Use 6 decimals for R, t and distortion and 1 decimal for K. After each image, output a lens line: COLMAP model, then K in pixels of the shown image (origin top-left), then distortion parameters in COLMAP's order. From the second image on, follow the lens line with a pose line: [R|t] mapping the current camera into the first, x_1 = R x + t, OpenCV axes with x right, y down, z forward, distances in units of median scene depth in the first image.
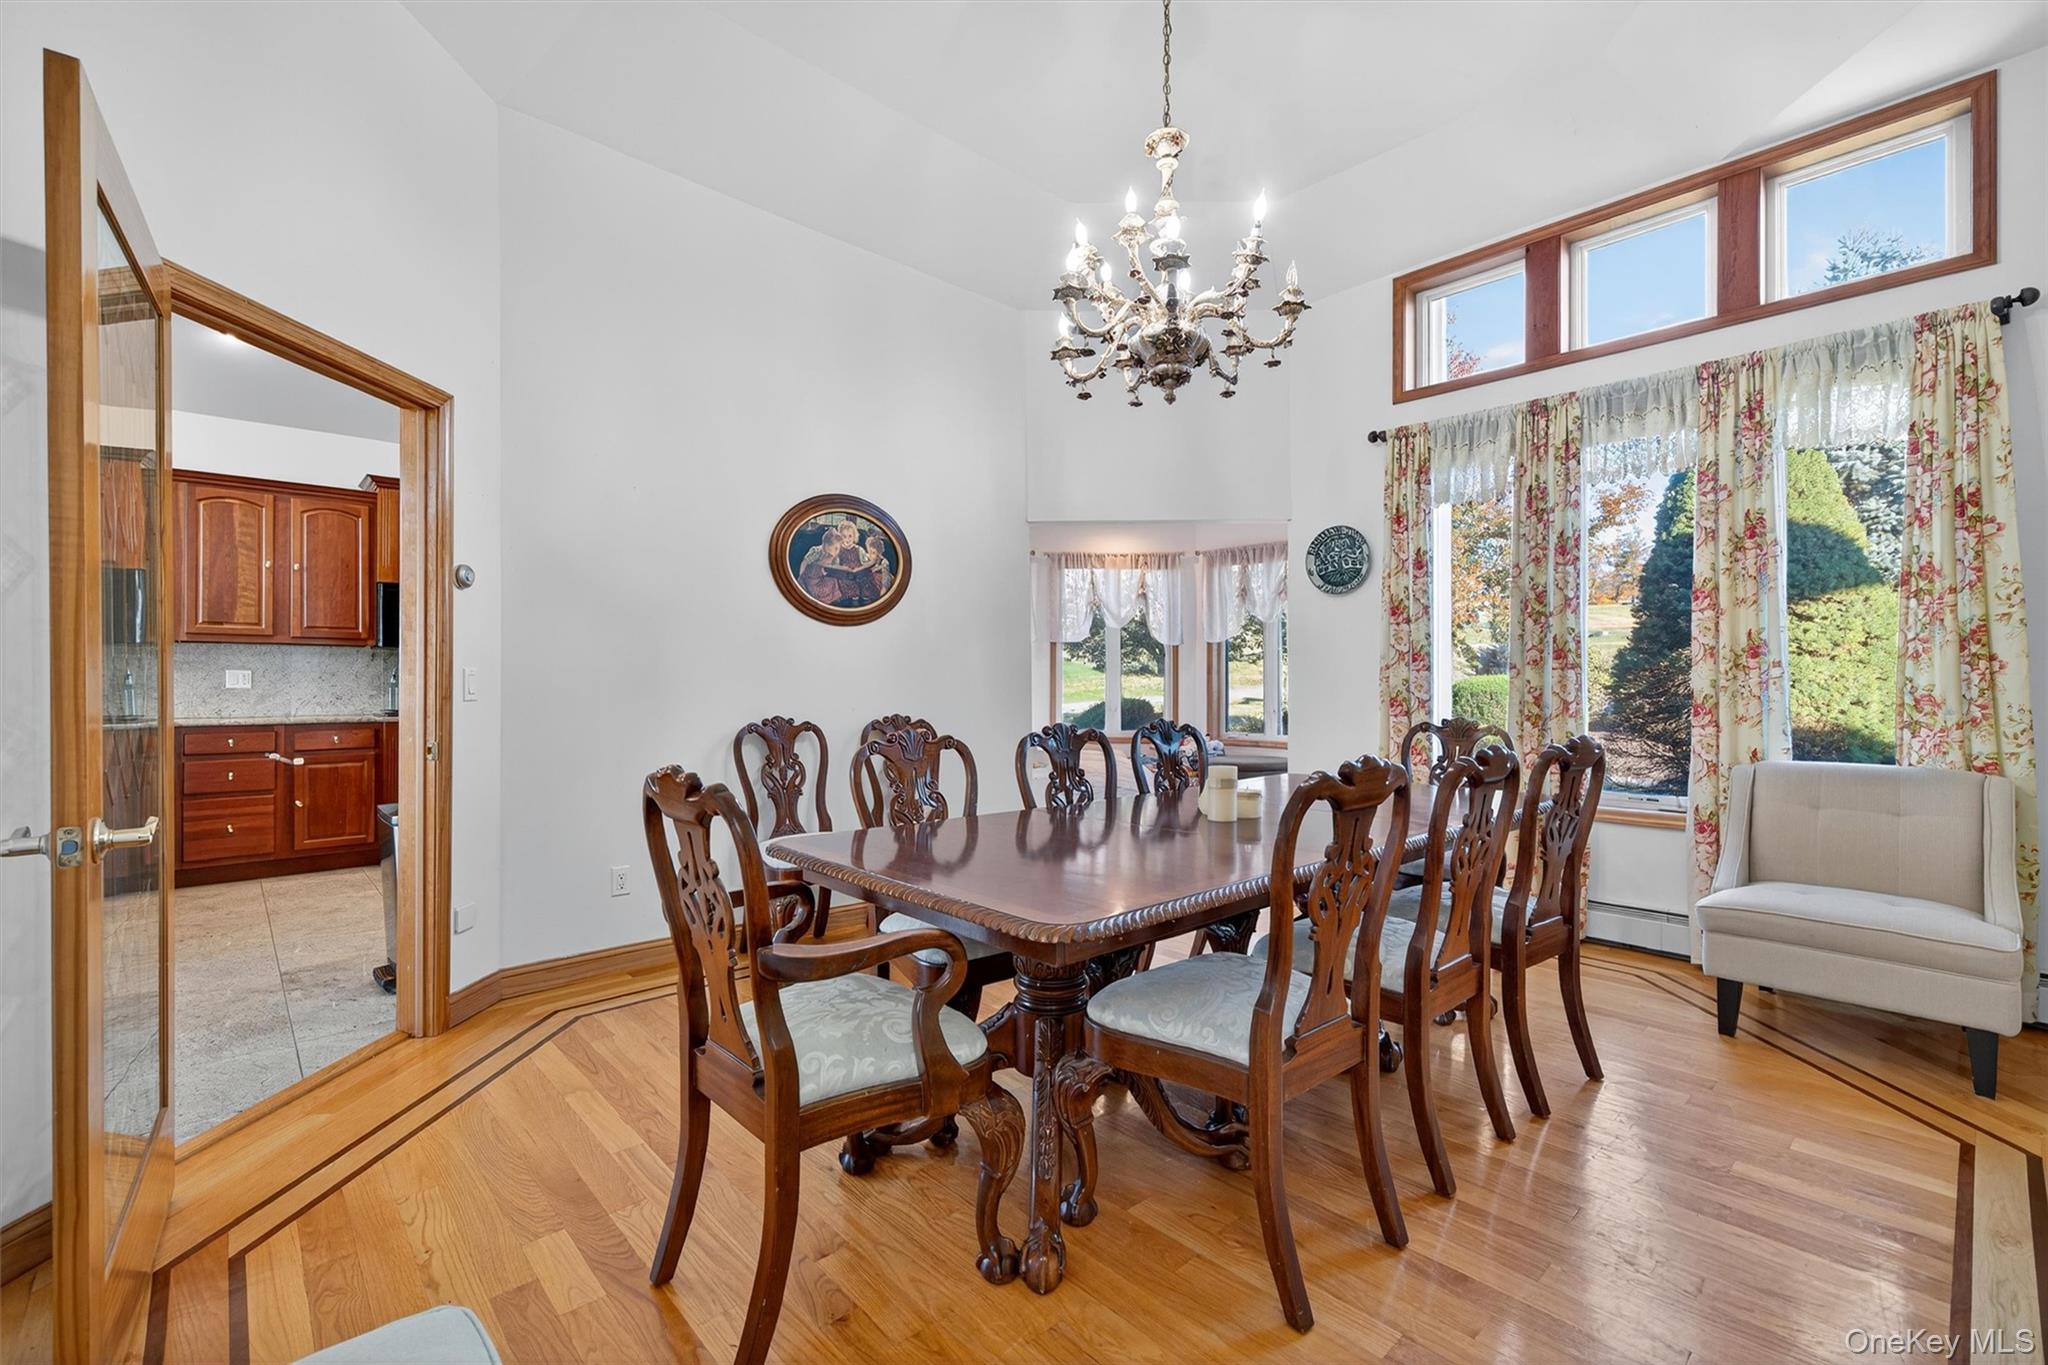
lens RADIAL K [[895.6, 0, 1039.3], [0, 895.6, 680.3], [0, 0, 1]] dist [-0.001283, 0.000424]
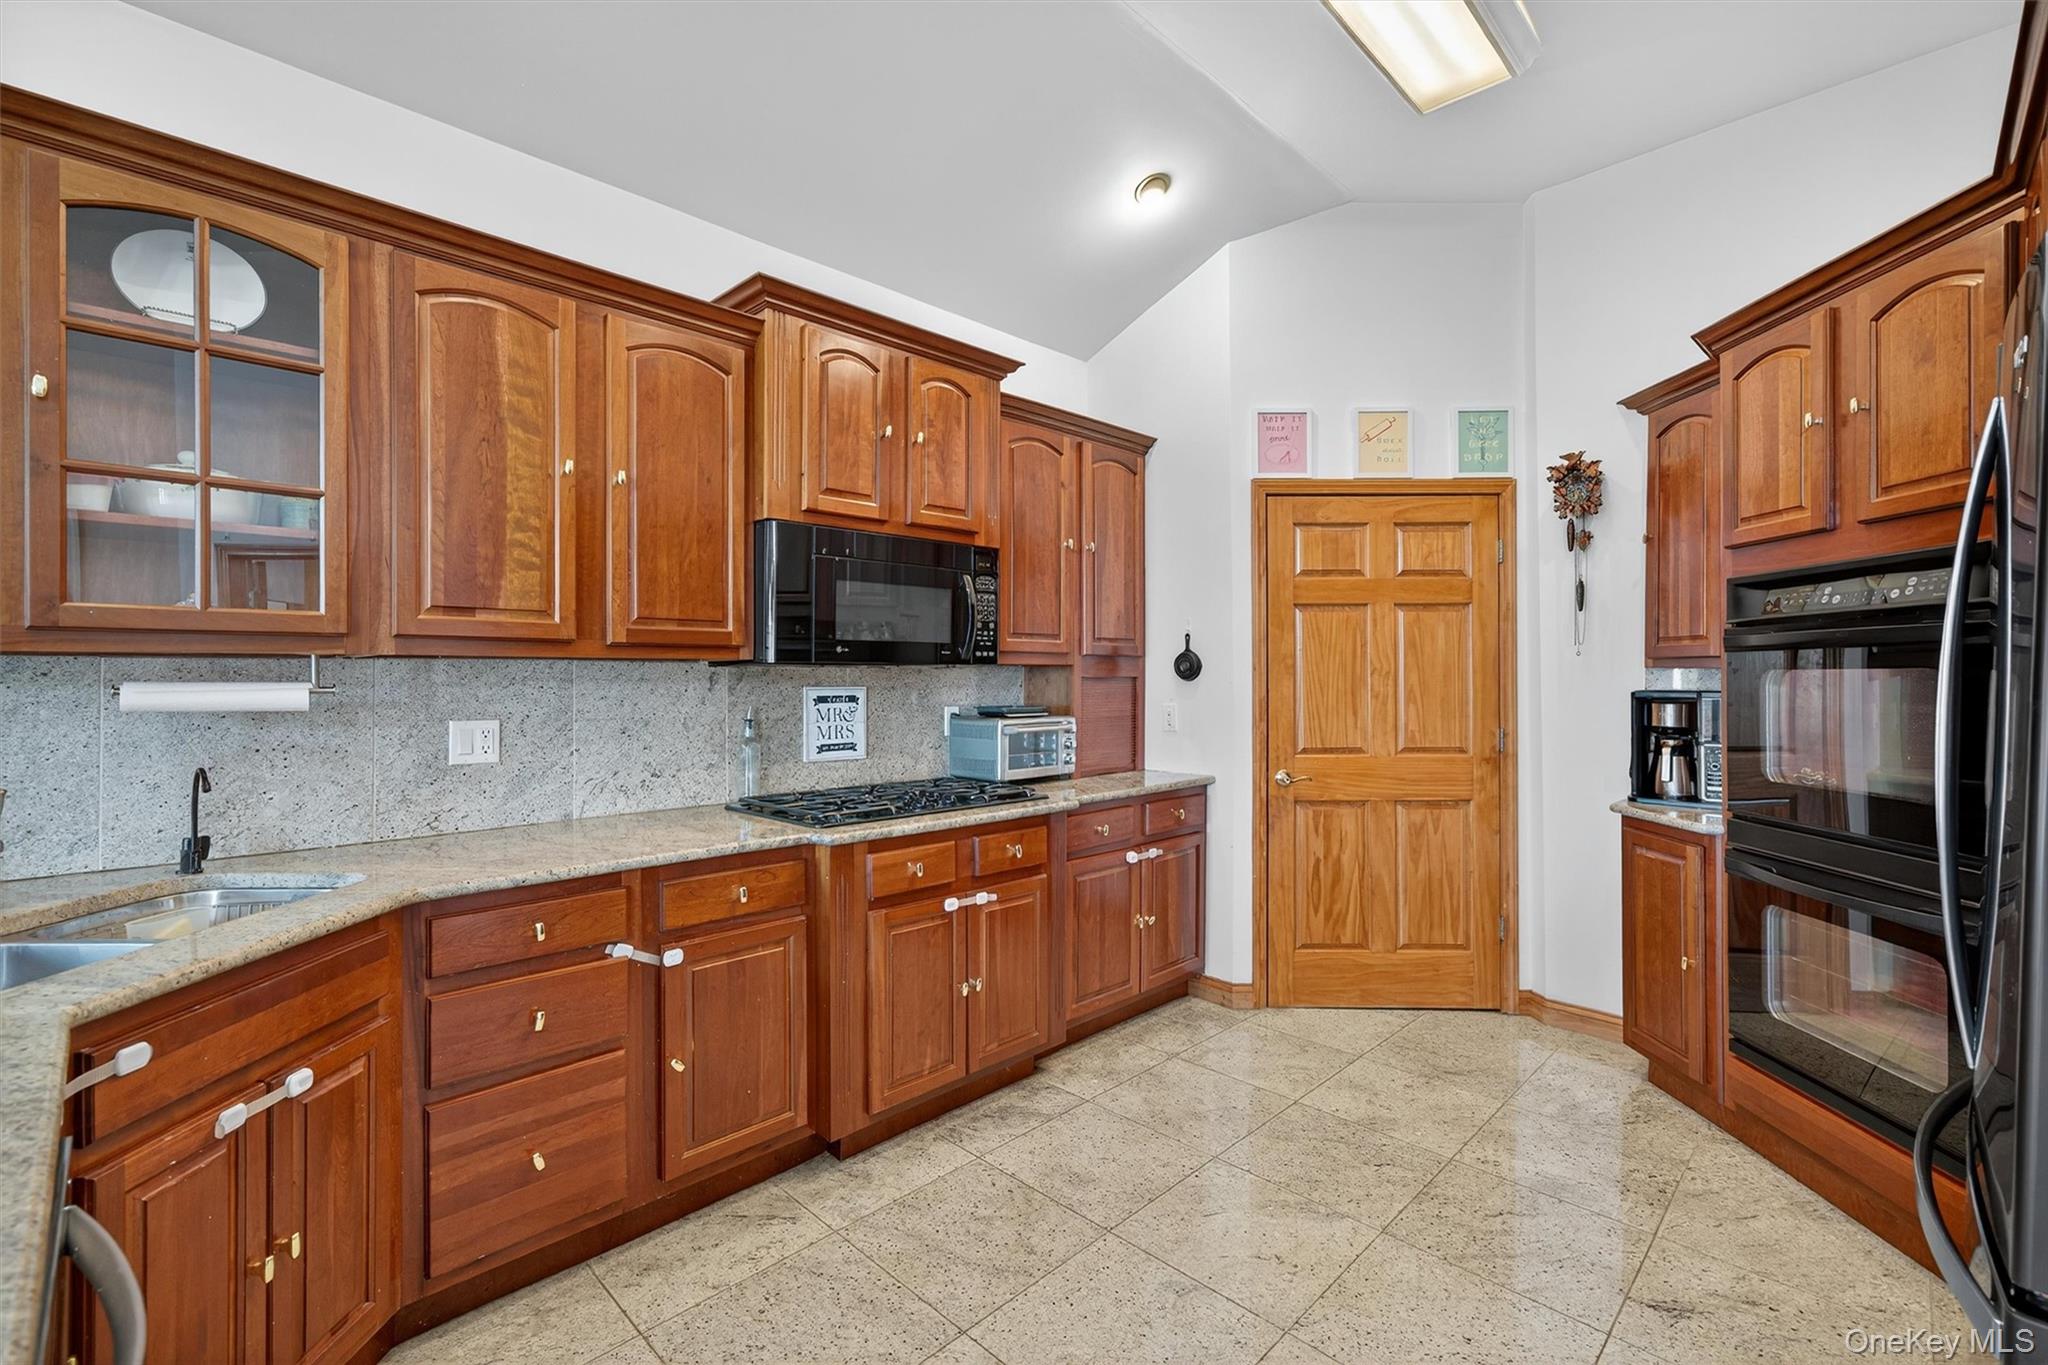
lens RADIAL K [[895.6, 0, 1009.3], [0, 895.6, 679.0], [0, 0, 1]] dist [-0.001283, 0.000424]
pose [[0.999081, 0.001759, 0.042831, -0.683254], [-0.002193, 0.999947, 0.010080, -0.037490], [-0.042811, -0.010165, 0.999031, 0.584814]]
